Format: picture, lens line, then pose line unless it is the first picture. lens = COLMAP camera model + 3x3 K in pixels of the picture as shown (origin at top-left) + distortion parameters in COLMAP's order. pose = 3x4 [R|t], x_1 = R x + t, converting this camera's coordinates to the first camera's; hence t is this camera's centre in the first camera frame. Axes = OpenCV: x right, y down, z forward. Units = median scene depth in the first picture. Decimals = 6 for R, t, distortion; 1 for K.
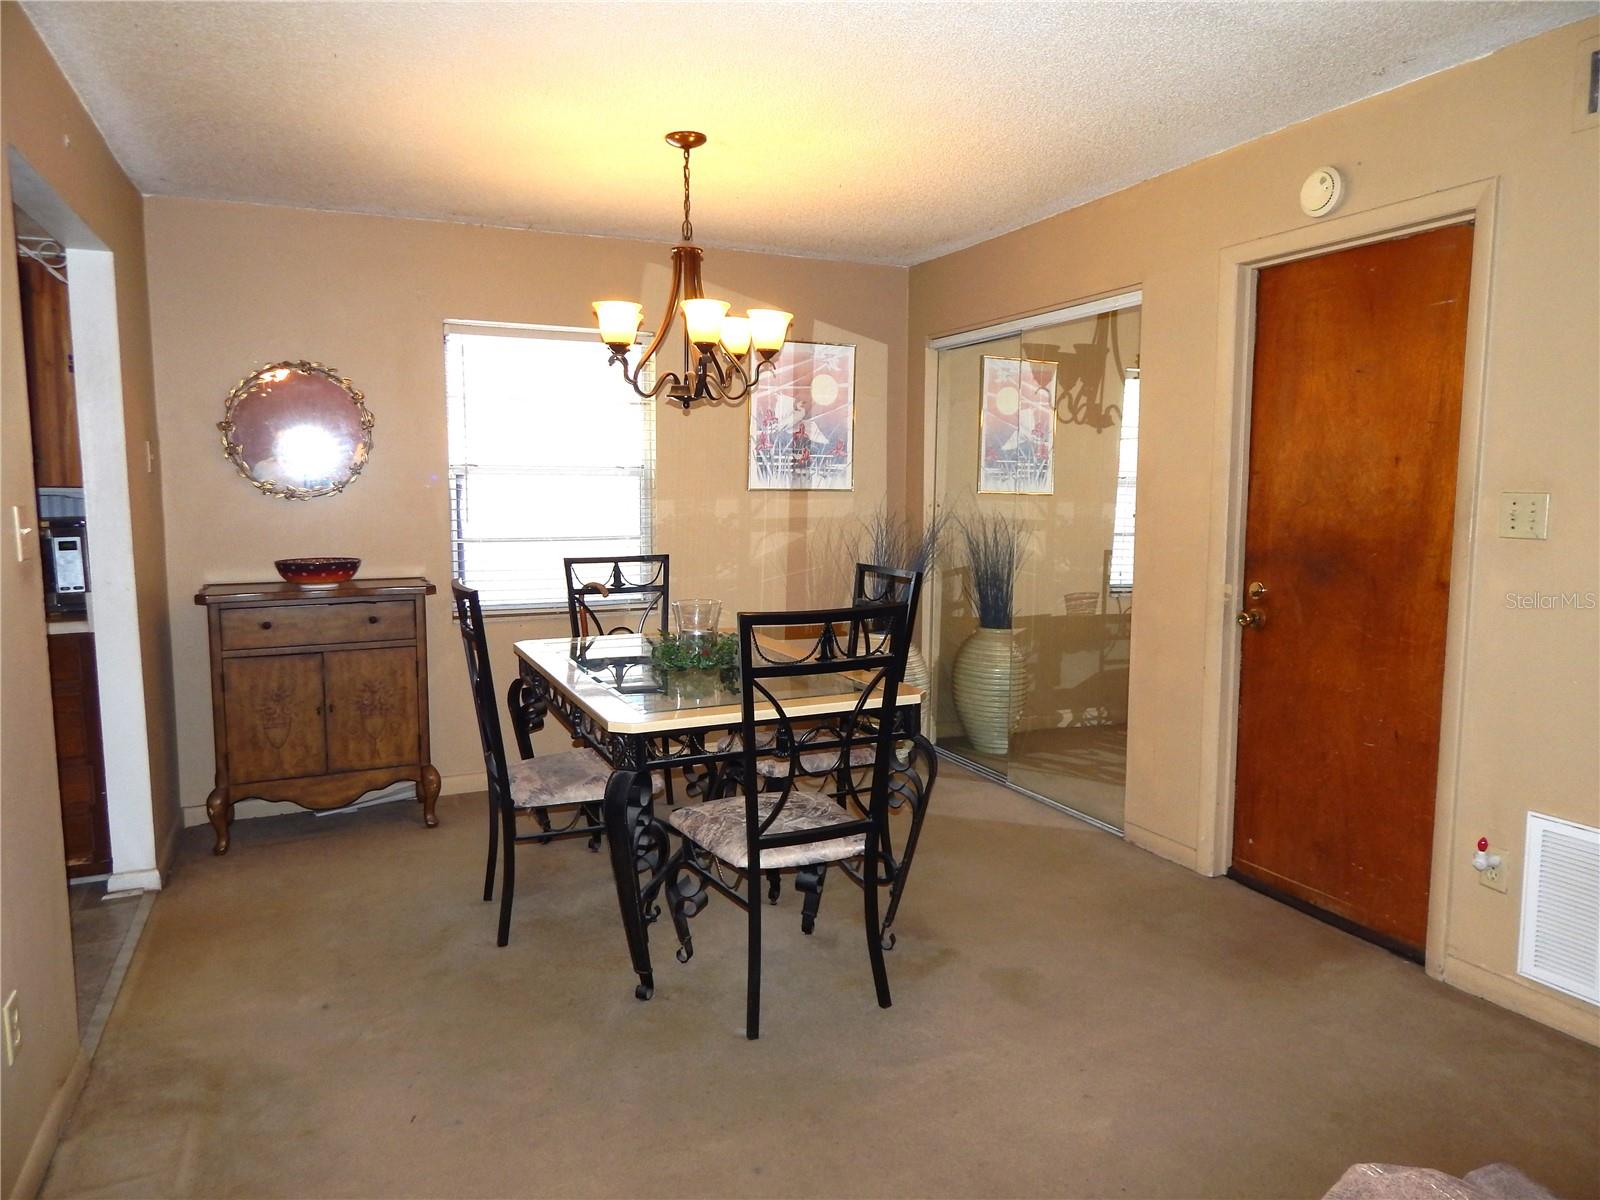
lens RADIAL K [[1071.1, 0, 800.0], [0, 1071.1, 600.0], [0, 0, 1]] dist [0.001535, 0.000492]
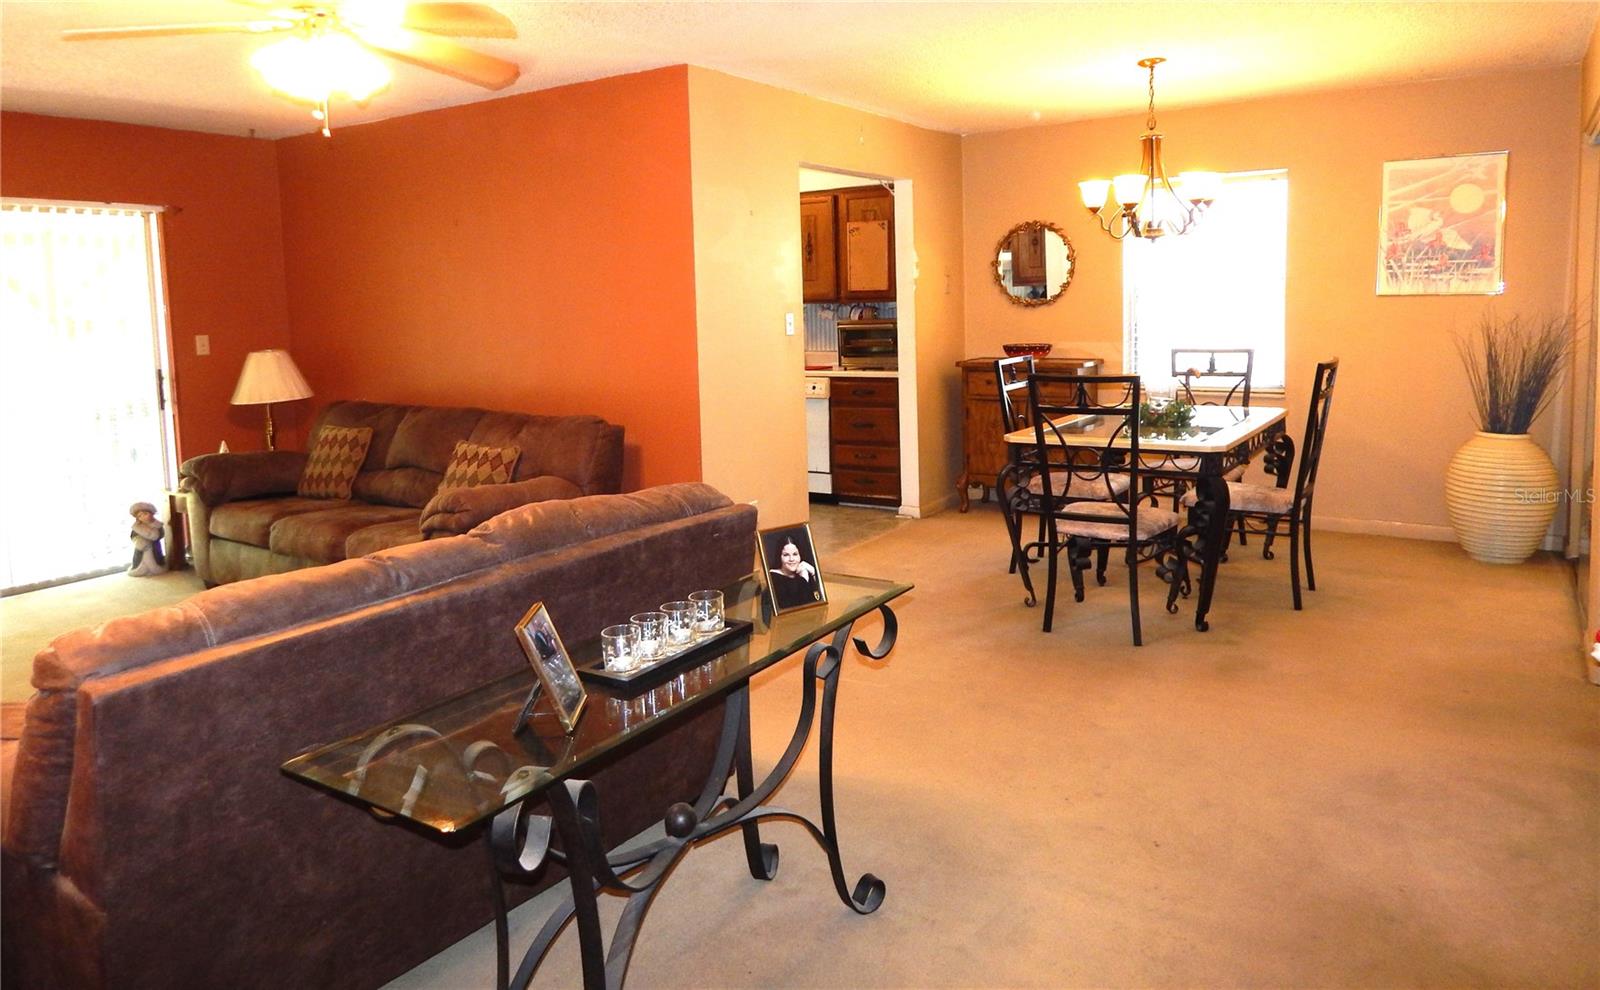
lens RADIAL K [[1041.8, 0, 801.2], [0, 1041.8, 440.0], [0, 0, 1]] dist [-0.000653, -0.000858]
pose [[0.535324, 0.103441, -0.838289, 0.567156], [-0.064273, 0.994584, 0.081683, -0.000869], [0.842198, 0.010152, 0.539073, -0.106439]]
